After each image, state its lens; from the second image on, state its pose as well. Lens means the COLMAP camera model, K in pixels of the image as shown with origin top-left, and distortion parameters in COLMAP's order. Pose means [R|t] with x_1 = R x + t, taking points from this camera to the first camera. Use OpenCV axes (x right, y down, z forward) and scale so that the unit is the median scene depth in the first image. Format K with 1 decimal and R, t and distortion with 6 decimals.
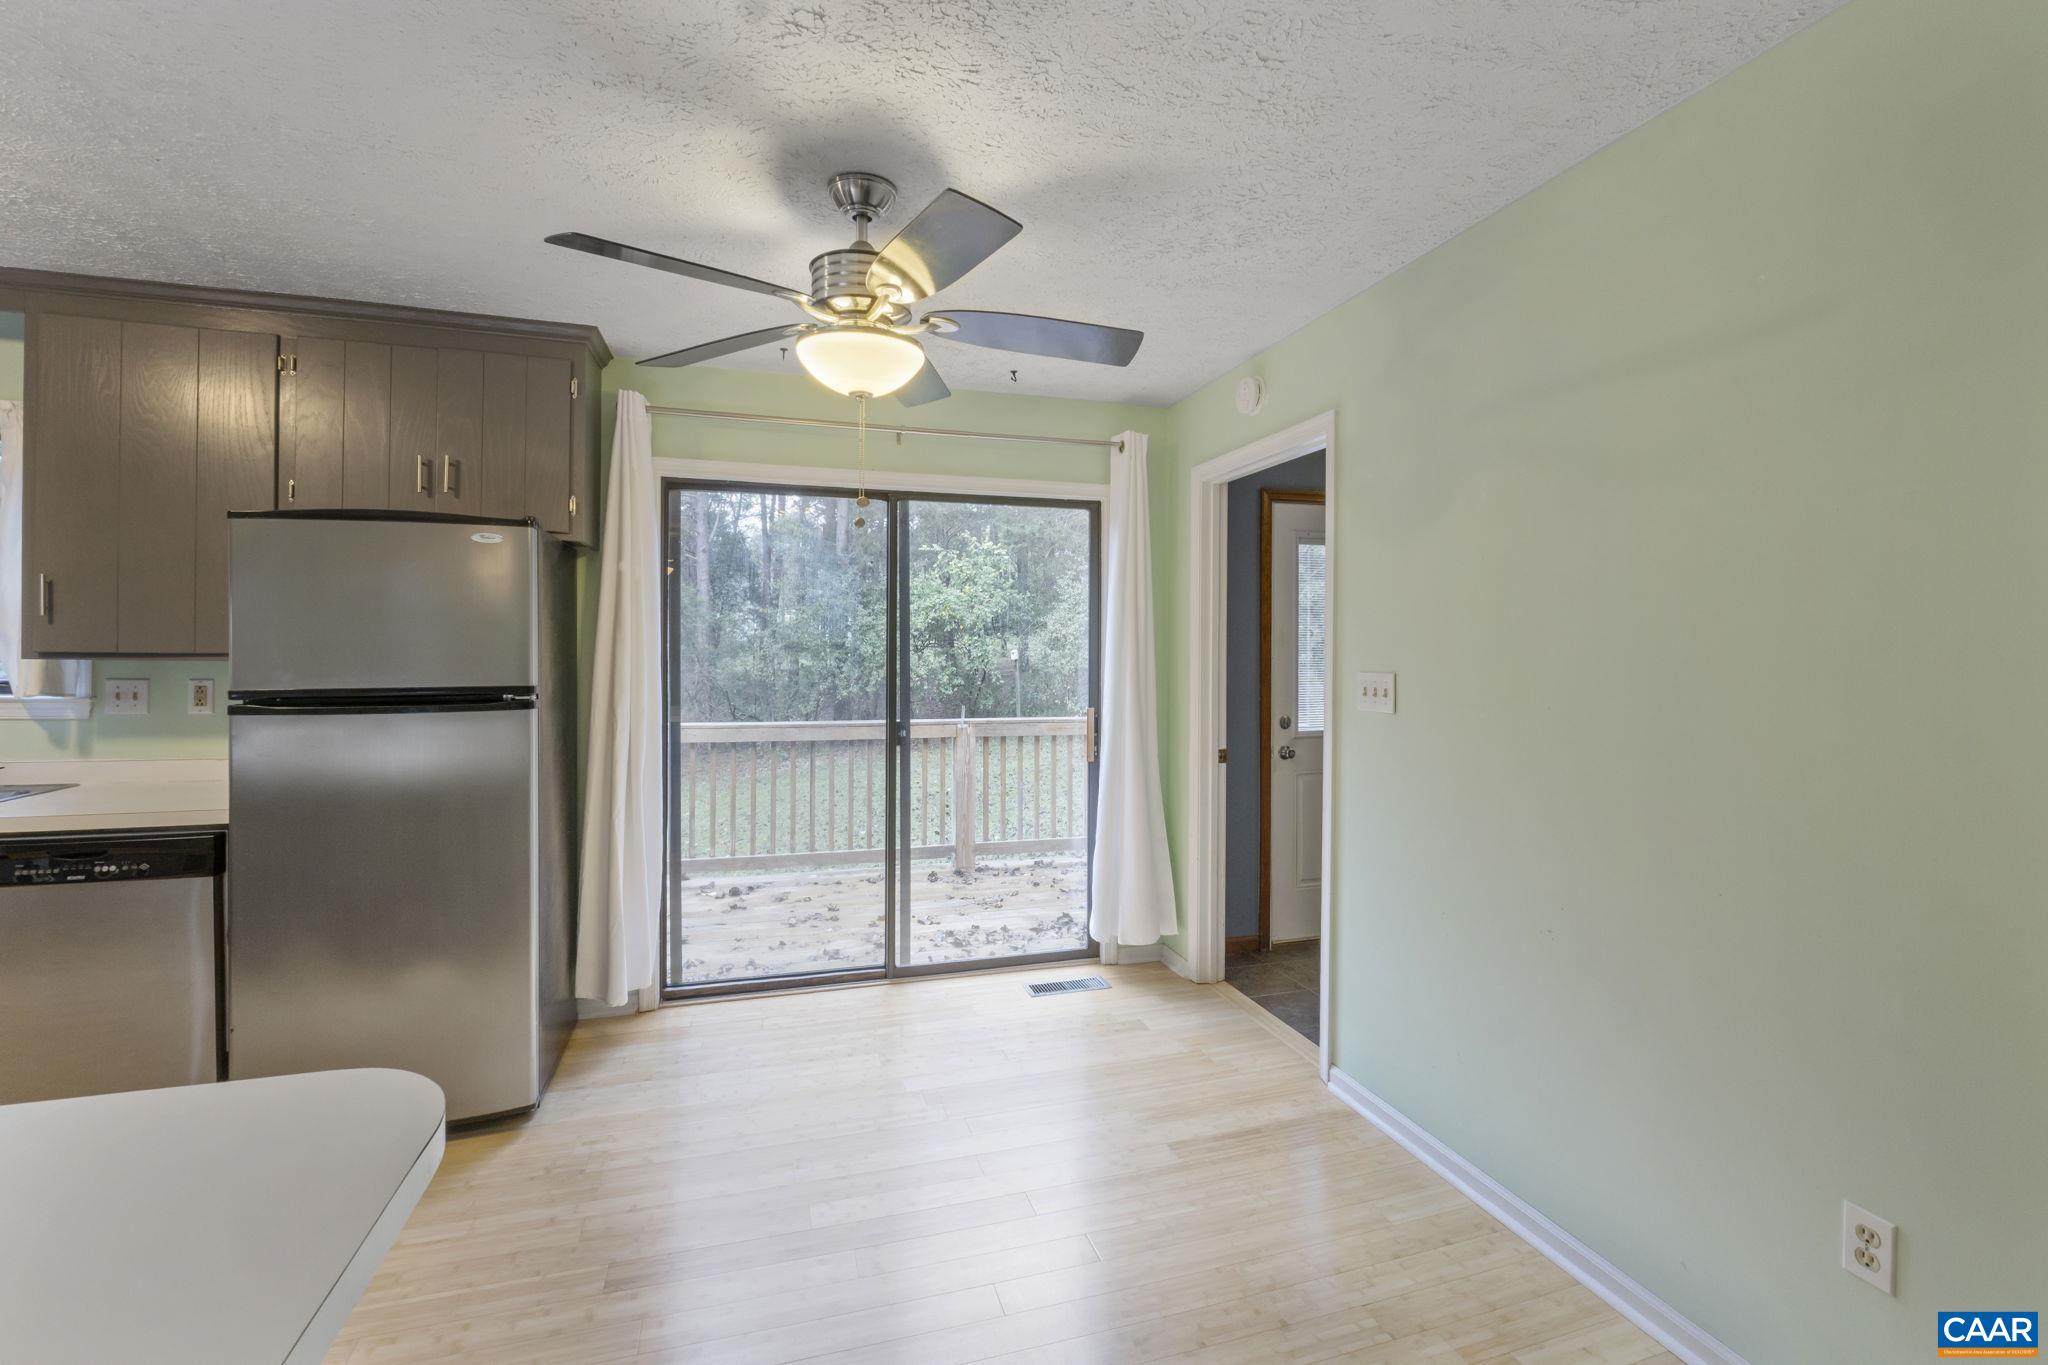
lens RADIAL K [[921.0, 0, 1029.6], [0, 921.0, 656.9], [0, 0, 1]] dist [-0.001919, -0.000607]
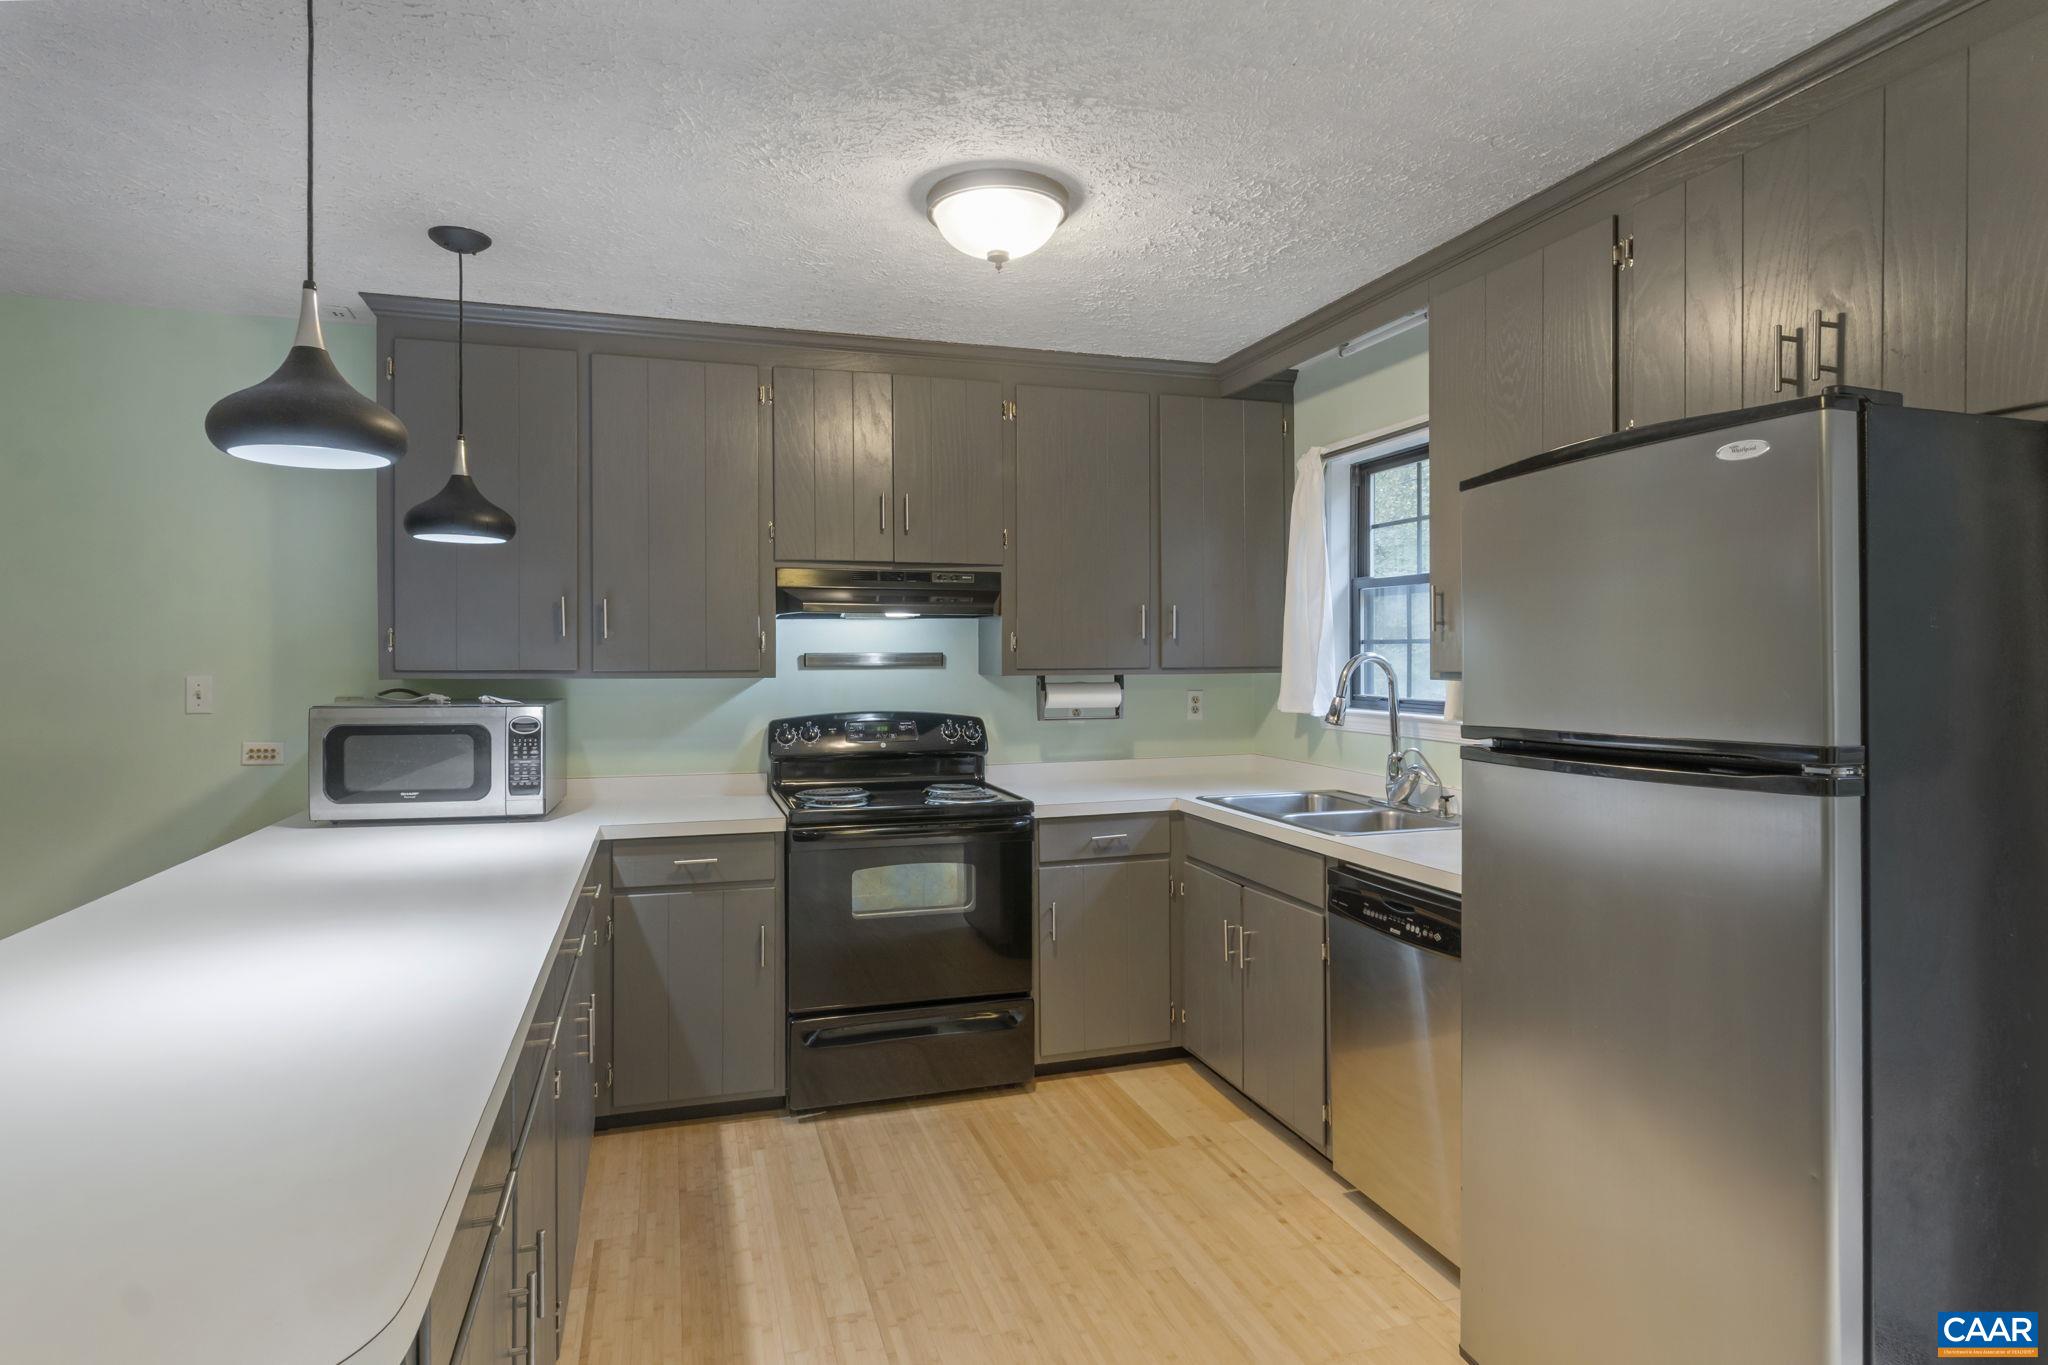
lens RADIAL K [[1116.8, 0, 1024.7], [0, 1116.8, 657.4], [0, 0, 1]] dist [-0.001795, -0.000577]
pose [[0.016649, -0.008263, -0.999827, 0.014953], [-0.006067, 0.999947, -0.008365, -0.007381], [0.999843, 0.006205, 0.016598, 0.589006]]
